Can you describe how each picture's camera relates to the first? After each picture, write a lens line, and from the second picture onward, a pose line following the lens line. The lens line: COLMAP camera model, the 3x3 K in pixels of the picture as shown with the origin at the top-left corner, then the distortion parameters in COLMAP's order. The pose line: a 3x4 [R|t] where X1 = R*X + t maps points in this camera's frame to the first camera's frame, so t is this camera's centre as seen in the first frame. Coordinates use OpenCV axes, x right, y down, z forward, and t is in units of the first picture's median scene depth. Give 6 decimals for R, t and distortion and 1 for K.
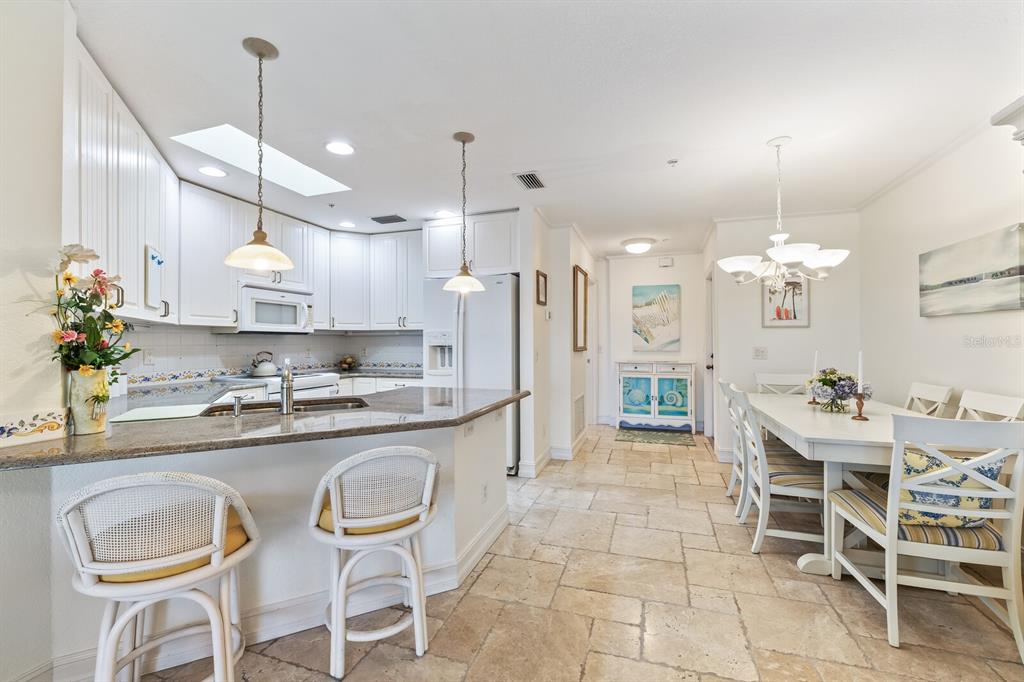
lens RADIAL K [[429.1, 0, 511.9], [0, 429.1, 342.4], [0, 0, 1]] dist [-0.002732, -0.000525]
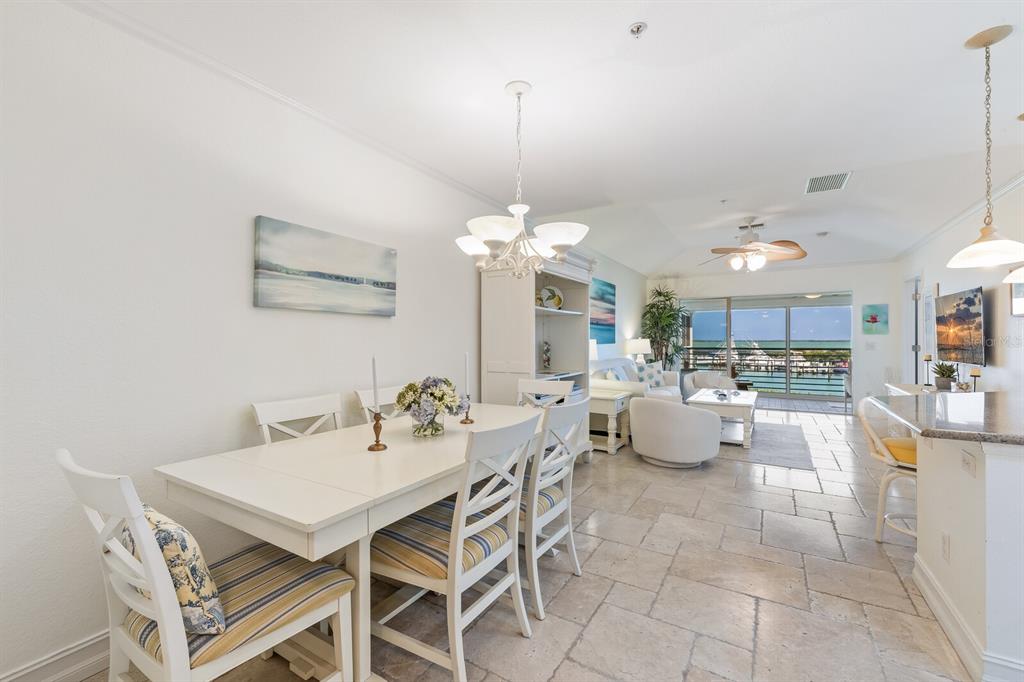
lens RADIAL K [[429.1, 0, 511.9], [0, 429.1, 342.4], [0, 0, 1]] dist [-0.002732, -0.000525]
pose [[-0.974970, 0.003501, 0.222310, 0.413452], [0.003917, 0.999991, 0.001433, -0.001765], [-0.222303, 0.002268, -0.974975, 1.578305]]
